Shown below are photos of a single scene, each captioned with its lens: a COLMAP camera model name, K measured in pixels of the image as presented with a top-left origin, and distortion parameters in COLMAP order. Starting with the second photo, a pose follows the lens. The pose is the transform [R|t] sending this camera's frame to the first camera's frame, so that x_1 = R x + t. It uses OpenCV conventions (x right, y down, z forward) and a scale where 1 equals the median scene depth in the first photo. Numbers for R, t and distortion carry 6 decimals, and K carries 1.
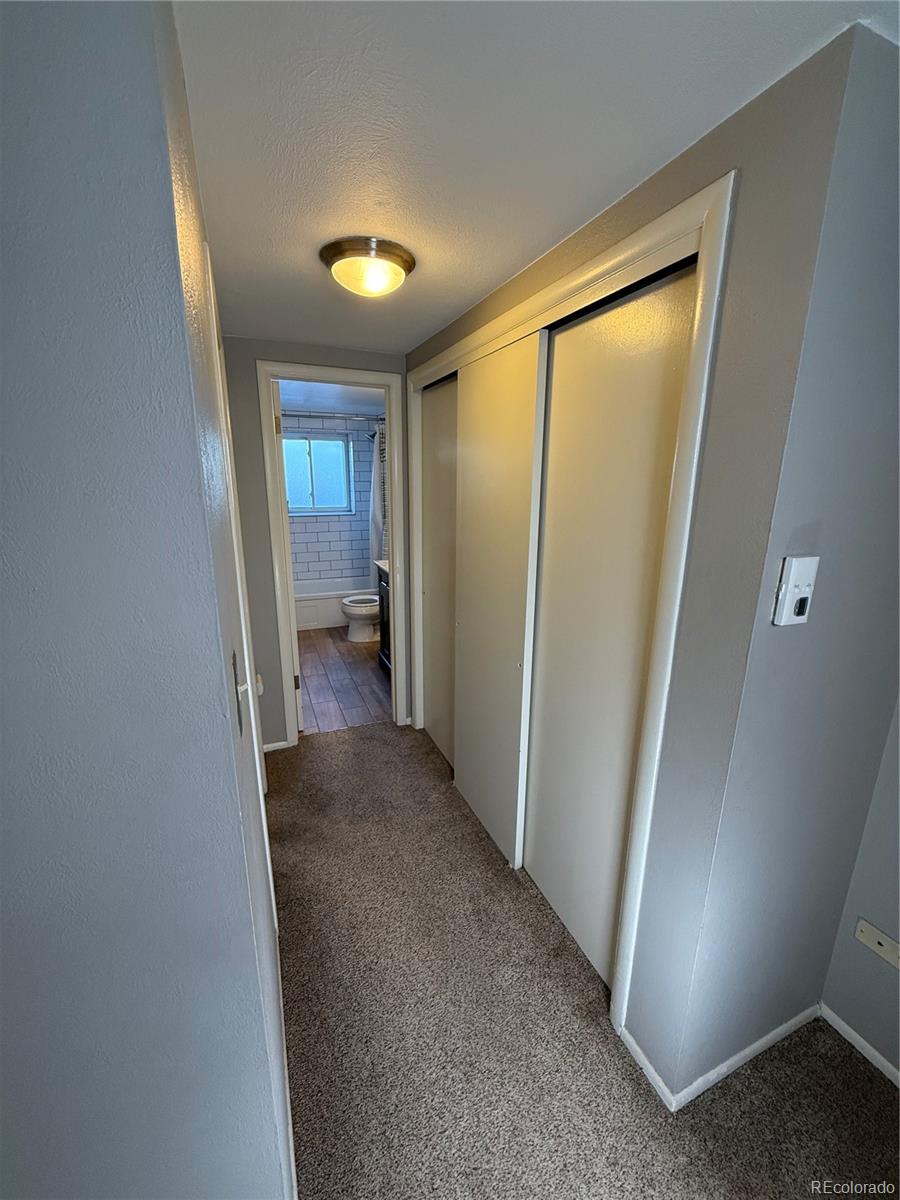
lens RADIAL K [[477.7, 0, 449.9], [0, 477.7, 595.8], [0, 0, 1]] dist [-0.000595, 0.000195]
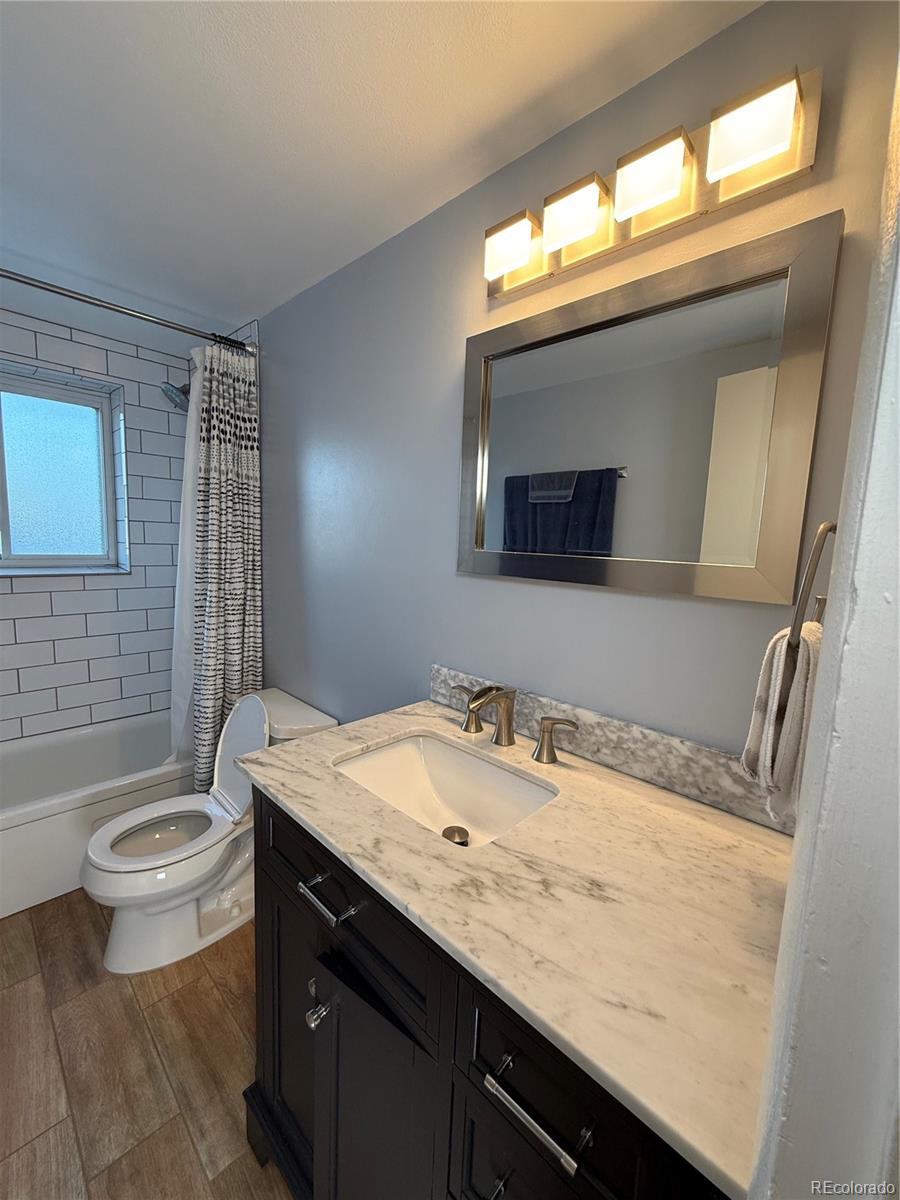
lens RADIAL K [[477.7, 0, 449.9], [0, 477.7, 595.8], [0, 0, 1]] dist [-0.000595, 0.000195]
pose [[0.917236, -0.019129, 0.397884, -0.107596], [0.067048, 0.992010, -0.106871, -0.085976], [-0.392660, 0.124703, 0.911190, 0.504869]]
